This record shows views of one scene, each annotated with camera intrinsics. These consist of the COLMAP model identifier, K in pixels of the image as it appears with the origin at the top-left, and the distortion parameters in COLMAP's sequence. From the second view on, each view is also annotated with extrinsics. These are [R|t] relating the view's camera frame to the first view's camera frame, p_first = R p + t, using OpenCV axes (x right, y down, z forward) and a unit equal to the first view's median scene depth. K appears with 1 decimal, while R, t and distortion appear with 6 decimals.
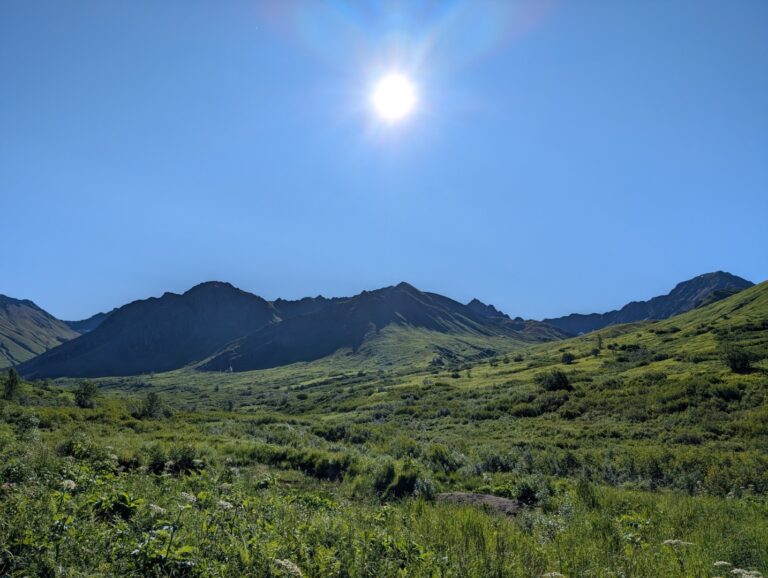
lens RADIAL K [[544.3, 0, 384.0], [0, 544.3, 289.0], [0, 0, 1]] dist [-0.006360, -0.000531]
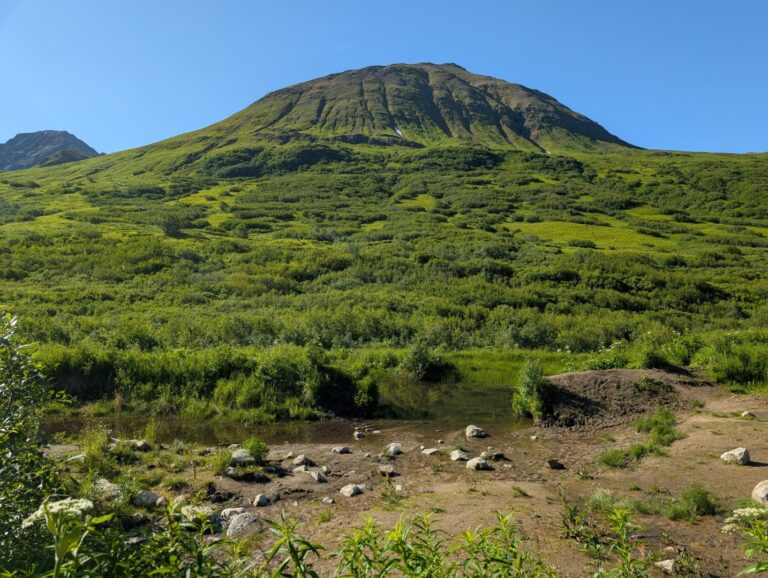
lens RADIAL K [[544.3, 0, 384.0], [0, 544.3, 289.0], [0, 0, 1]] dist [-0.006360, -0.000531]
pose [[0.430911, -0.018897, 0.902196, -0.118186], [-0.208253, 0.970710, 0.119799, 0.036336], [-0.878035, -0.239508, 0.414355, 0.158336]]
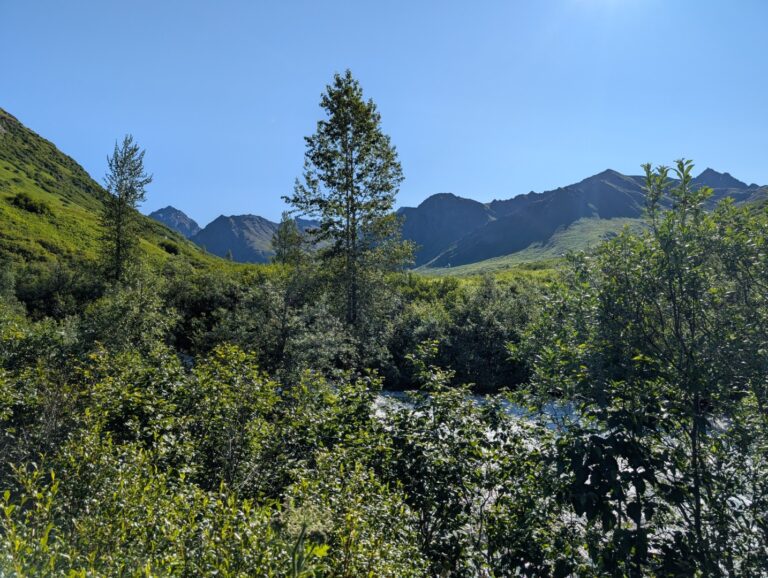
lens RADIAL K [[544.3, 0, 384.0], [0, 544.3, 289.0], [0, 0, 1]] dist [-0.006360, -0.000531]
pose [[0.892356, -0.052840, -0.448229, 0.201181], [0.144966, 0.974057, 0.173777, -0.061930], [0.427418, -0.220049, 0.876865, -0.314952]]
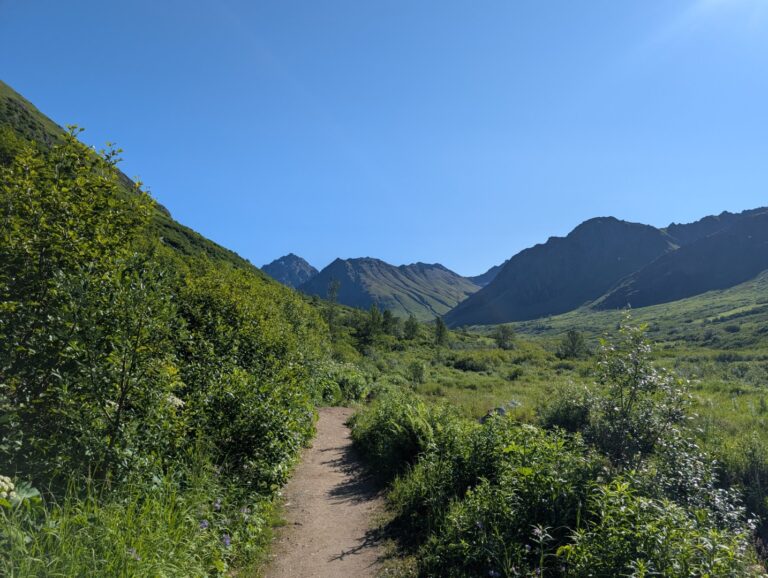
lens RADIAL K [[544.3, 0, 384.0], [0, 544.3, 289.0], [0, 0, 1]] dist [-0.006360, -0.000531]
pose [[0.767707, -0.103790, -0.632340, -0.008038], [0.170885, 0.984220, 0.045920, 0.002519], [0.617595, -0.143311, 0.773329, 0.010697]]
